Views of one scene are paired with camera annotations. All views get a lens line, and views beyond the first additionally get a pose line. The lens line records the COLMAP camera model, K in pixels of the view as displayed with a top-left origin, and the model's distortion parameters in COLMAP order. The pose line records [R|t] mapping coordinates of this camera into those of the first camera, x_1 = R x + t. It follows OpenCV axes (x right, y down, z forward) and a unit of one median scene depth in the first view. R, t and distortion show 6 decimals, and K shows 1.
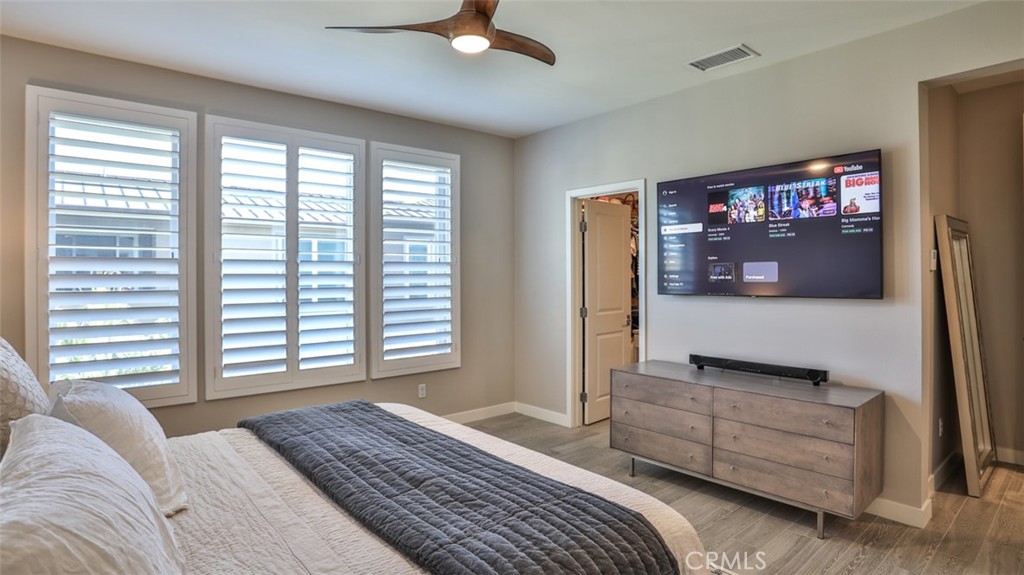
lens RADIAL K [[531.9, 0, 516.6], [0, 531.9, 280.5], [0, 0, 1]] dist [-0.066204, 0.000901]
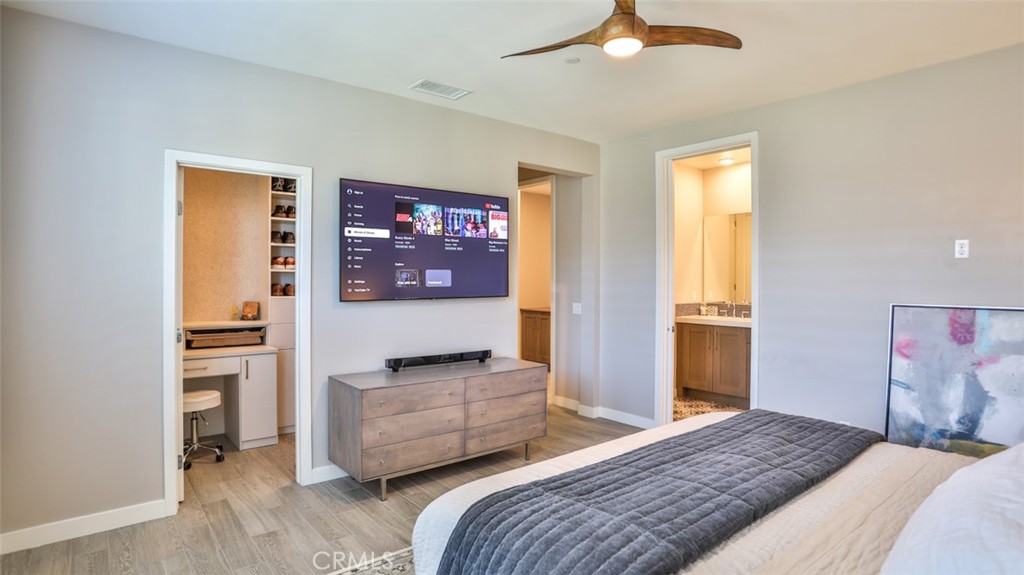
lens RADIAL K [[531.9, 0, 516.6], [0, 531.9, 280.5], [0, 0, 1]] dist [-0.066204, 0.000901]
pose [[0.024978, -0.003351, 0.999682, -0.746339], [0.003463, 0.999989, 0.003265, -0.014259], [-0.999682, 0.003380, 0.024989, 0.809140]]
